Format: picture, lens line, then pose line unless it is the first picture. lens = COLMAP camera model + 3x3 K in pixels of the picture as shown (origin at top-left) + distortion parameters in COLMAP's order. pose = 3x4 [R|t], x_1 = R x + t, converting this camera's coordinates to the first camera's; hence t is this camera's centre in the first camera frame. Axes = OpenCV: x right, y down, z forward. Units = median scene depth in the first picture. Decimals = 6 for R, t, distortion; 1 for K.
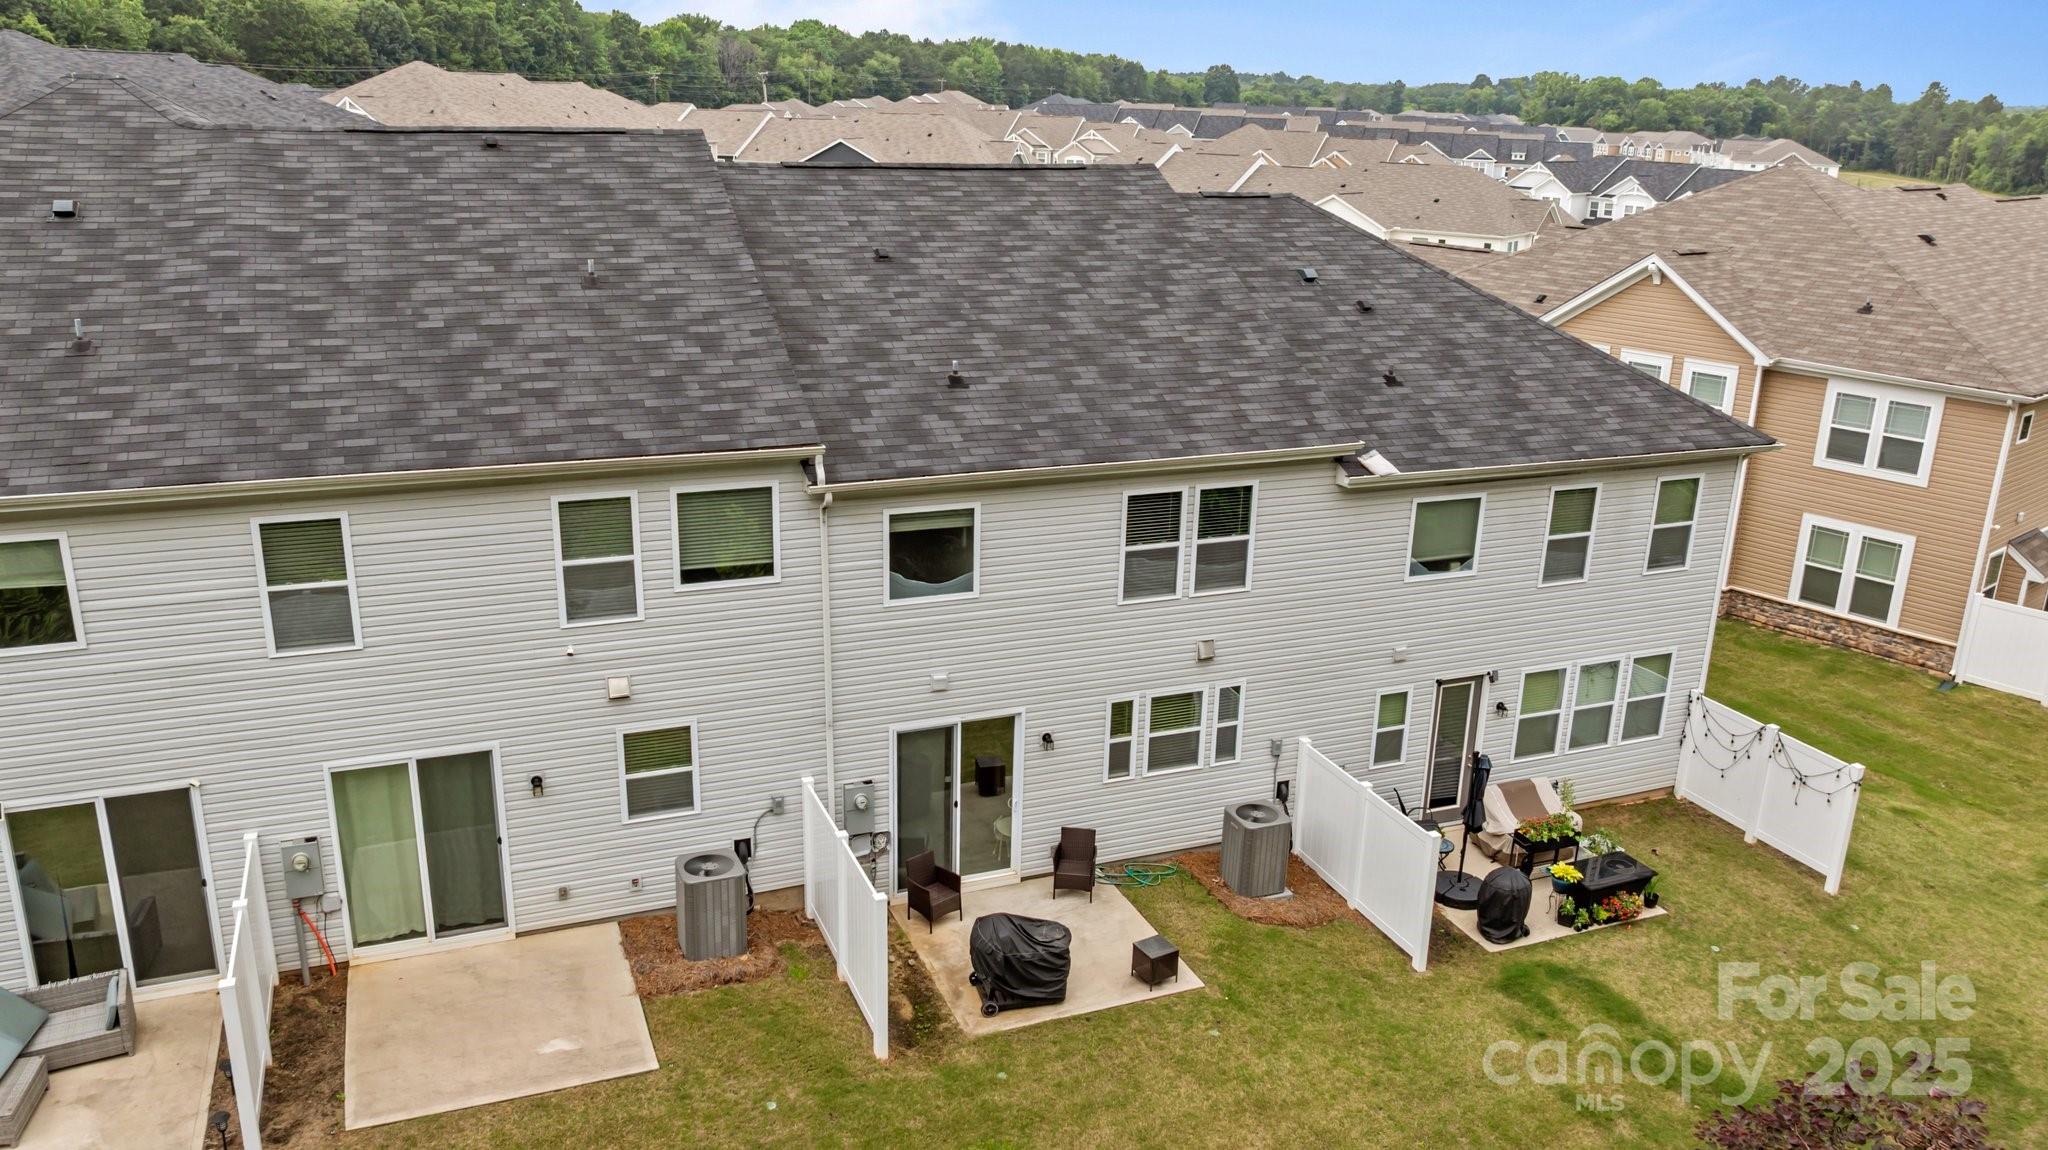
lens RADIAL K [[1527.4, 0, 1024.0], [0, 1527.4, 575.0], [0, 0, 1]] dist [-0.022993, -0.003309]
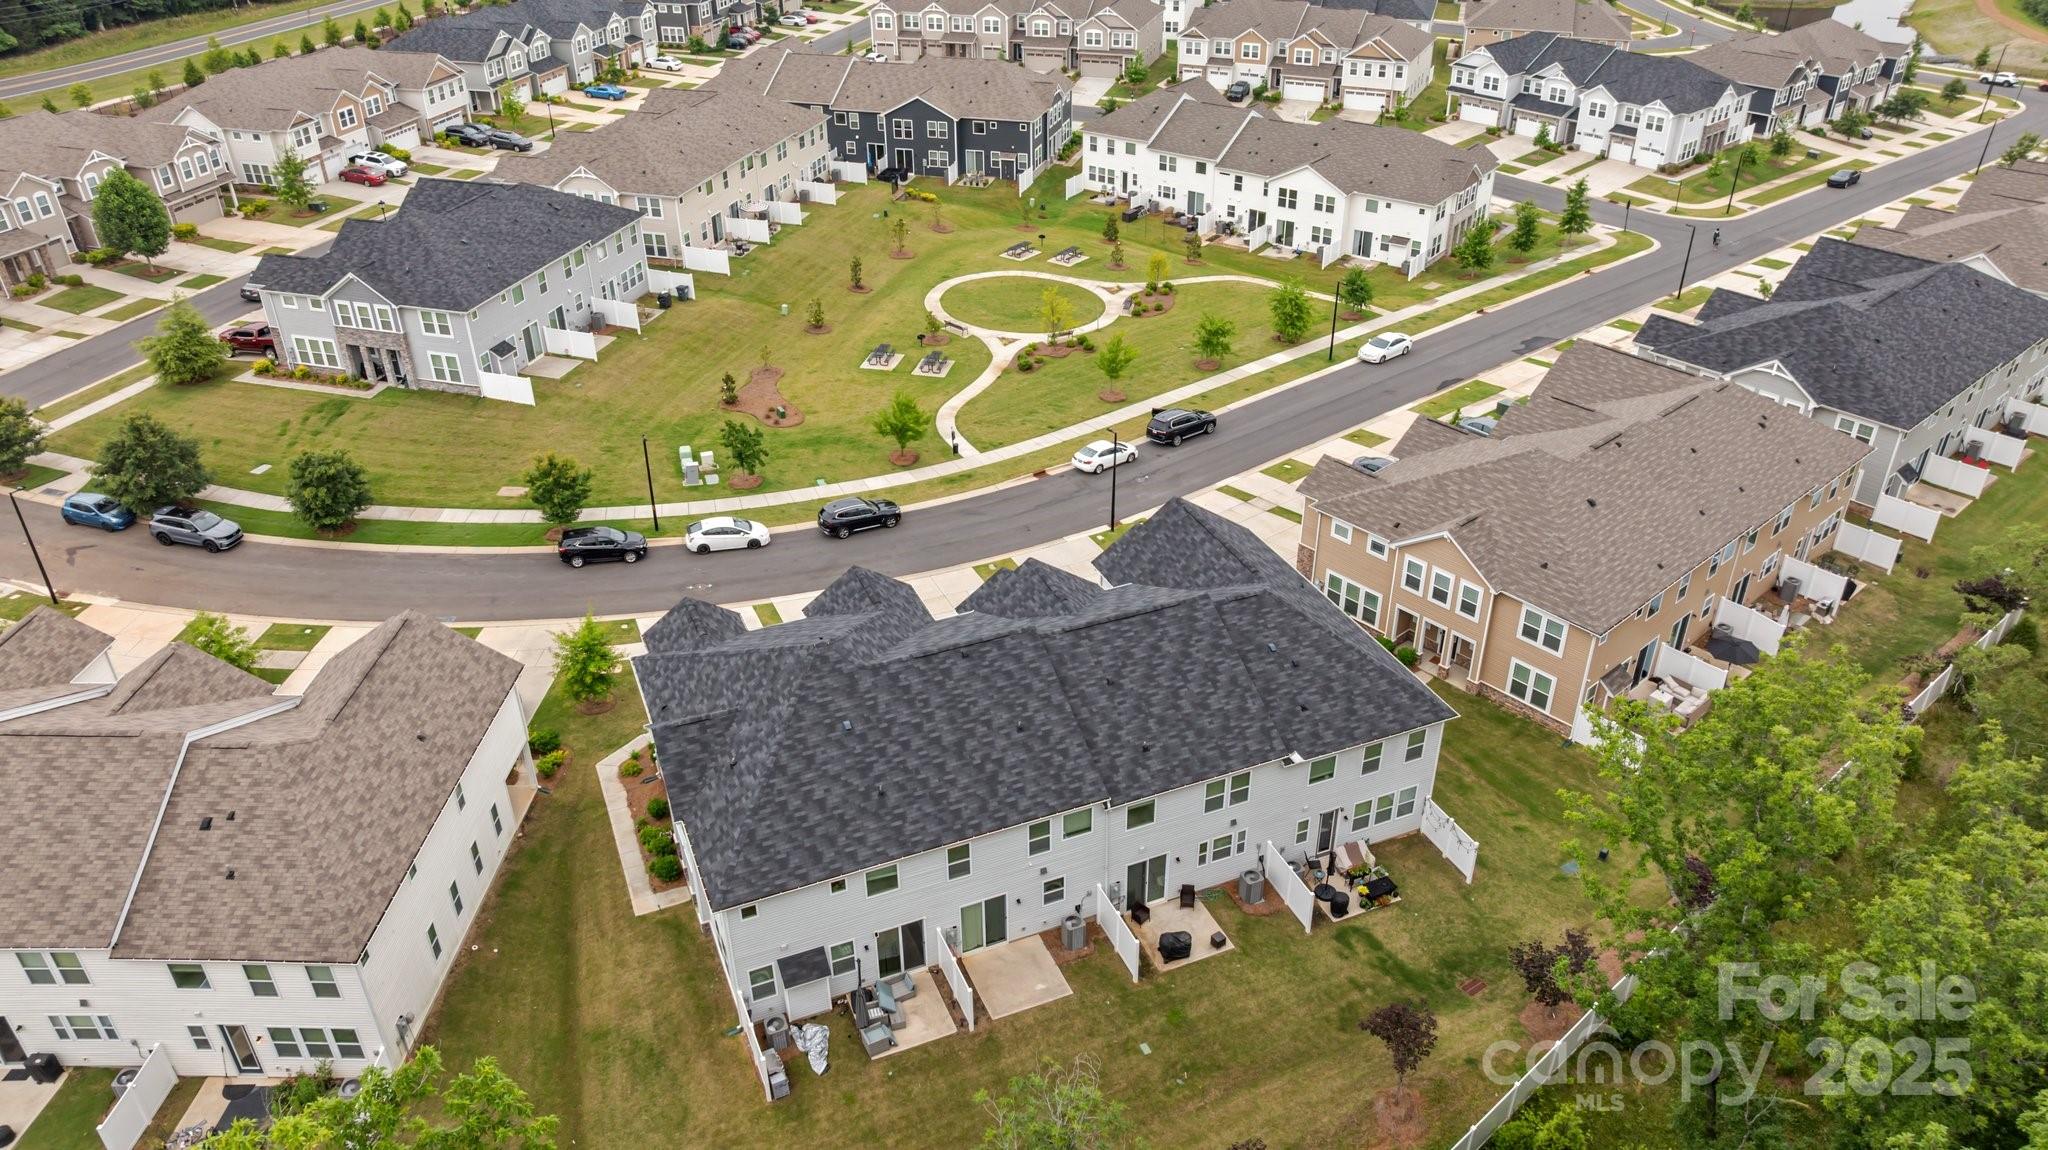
lens RADIAL K [[1465.5, 0, 1024.0], [0, 1465.5, 575.0], [0, 0, 1]] dist [-0.017361, -0.001949]
pose [[0.999270, -0.037944, -0.004405, -0.230528], [0.037916, 0.971238, 0.235071, -1.021119], [-0.004641, -0.235066, 0.971968, -1.466443]]
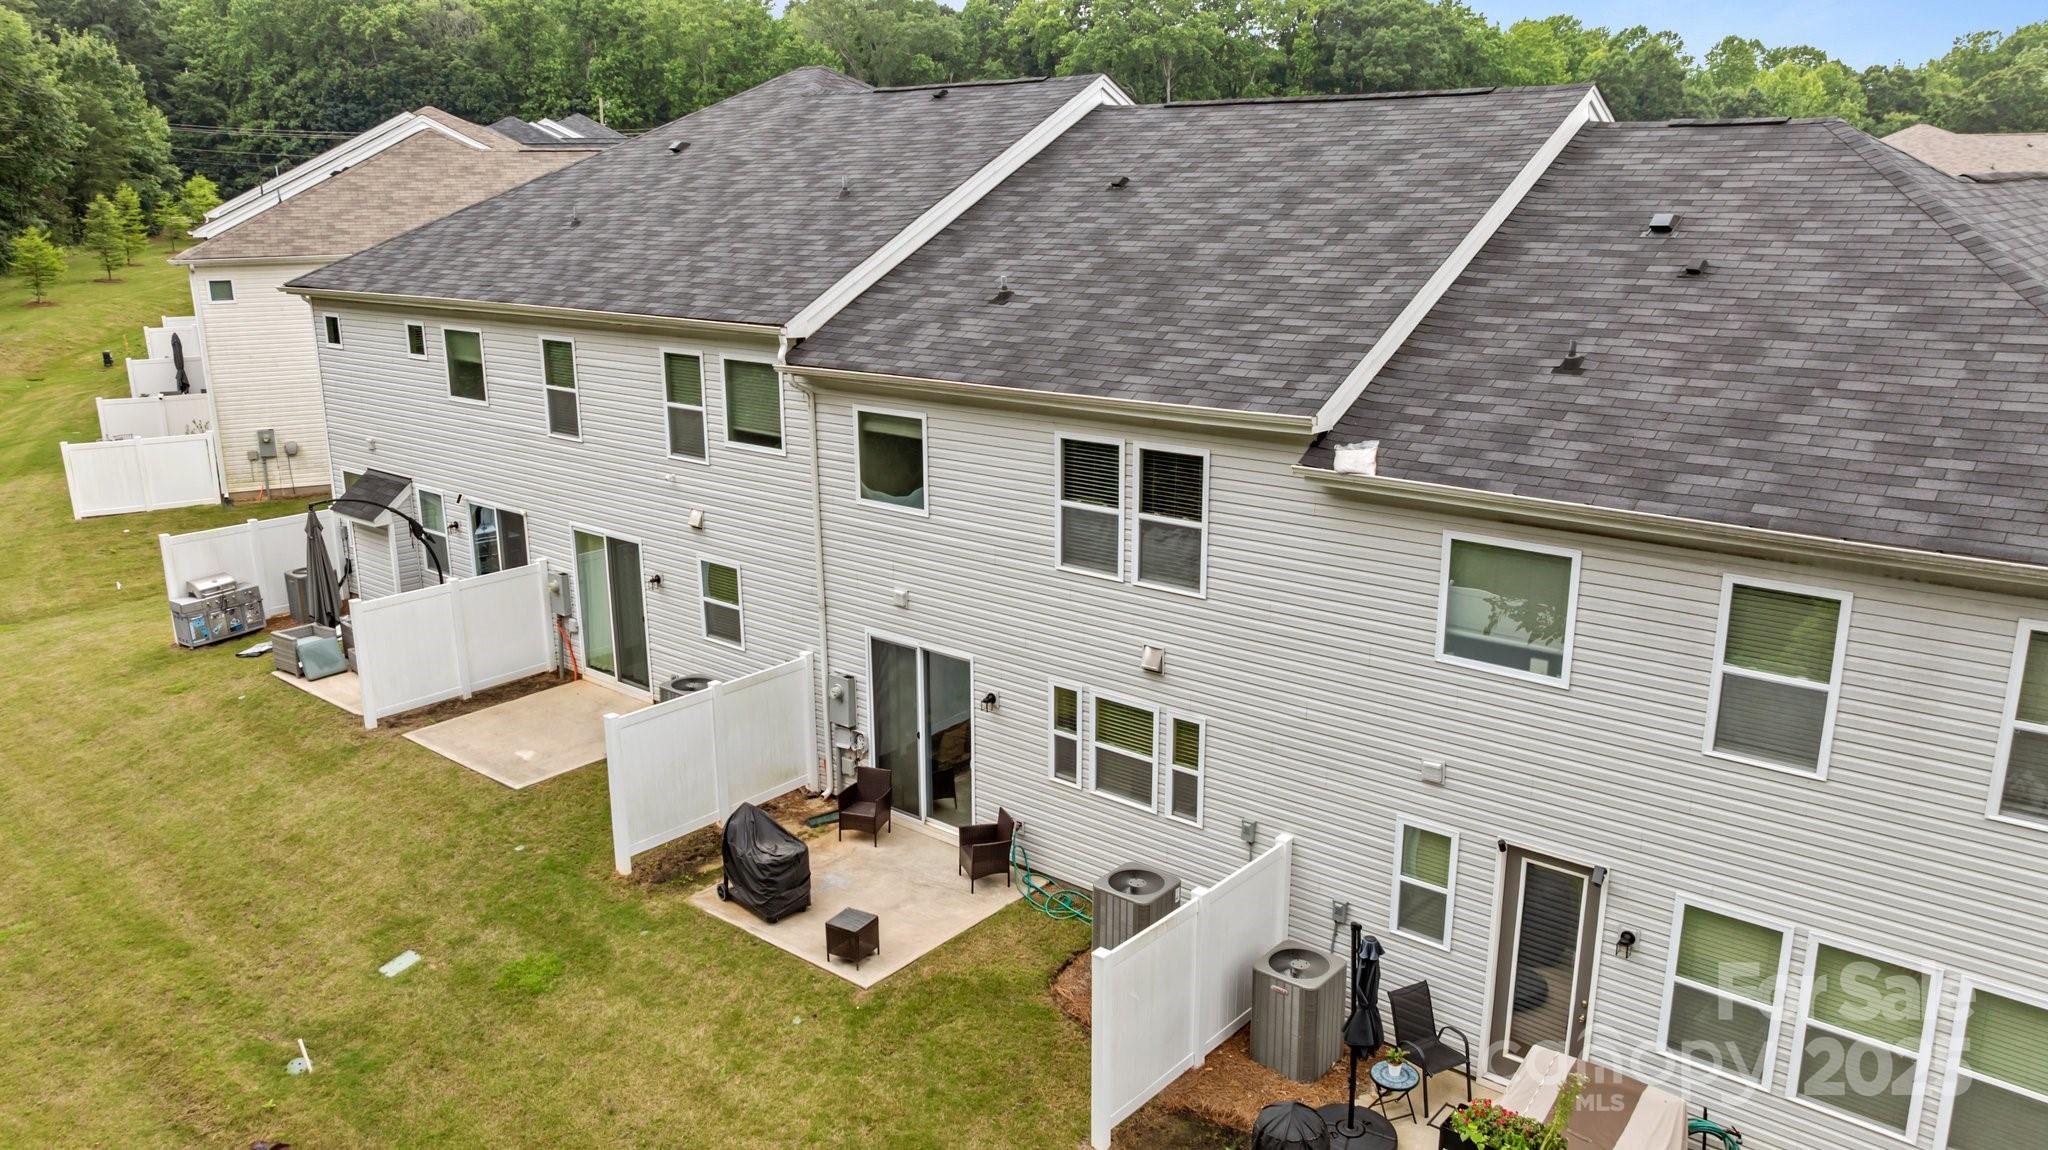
lens RADIAL K [[1462.6, 0, 1024.0], [0, 1462.6, 575.0], [0, 0, 1]] dist [-0.069397, 0.121798]
pose [[0.466853, 0.202629, -0.860808, 0.725452], [-0.250975, 0.963731, 0.090743, -0.044455], [0.847974, 0.173678, 0.500775, 0.558329]]
